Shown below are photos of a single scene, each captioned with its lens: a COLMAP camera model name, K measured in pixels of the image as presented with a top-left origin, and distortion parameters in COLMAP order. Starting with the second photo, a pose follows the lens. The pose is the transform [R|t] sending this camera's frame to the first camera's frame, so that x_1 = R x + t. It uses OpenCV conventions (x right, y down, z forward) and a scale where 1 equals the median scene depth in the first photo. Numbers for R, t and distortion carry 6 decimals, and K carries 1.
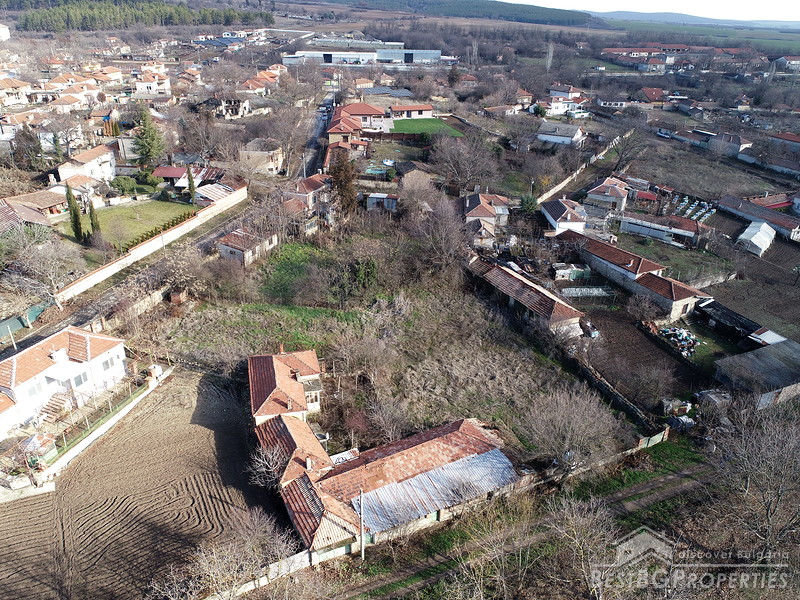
lens RADIAL K [[605.8, 0, 400.9], [0, 605.8, 297.6], [0, 0, 1]] dist [-0.007420, -0.001376]
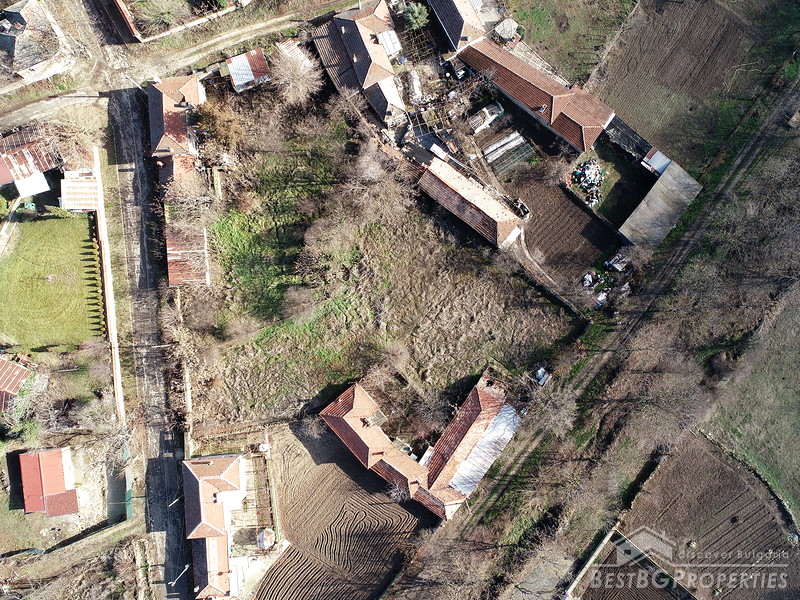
lens RADIAL K [[605.8, 0, 401.2], [0, 605.8, 302.1], [0, 0, 1]] dist [-0.007420, -0.001376]
pose [[0.894835, -0.446396, 0.001174, 0.025847], [0.197297, 0.397853, 0.895984, -1.211120], [-0.400431, -0.801525, 0.444086, 0.526235]]
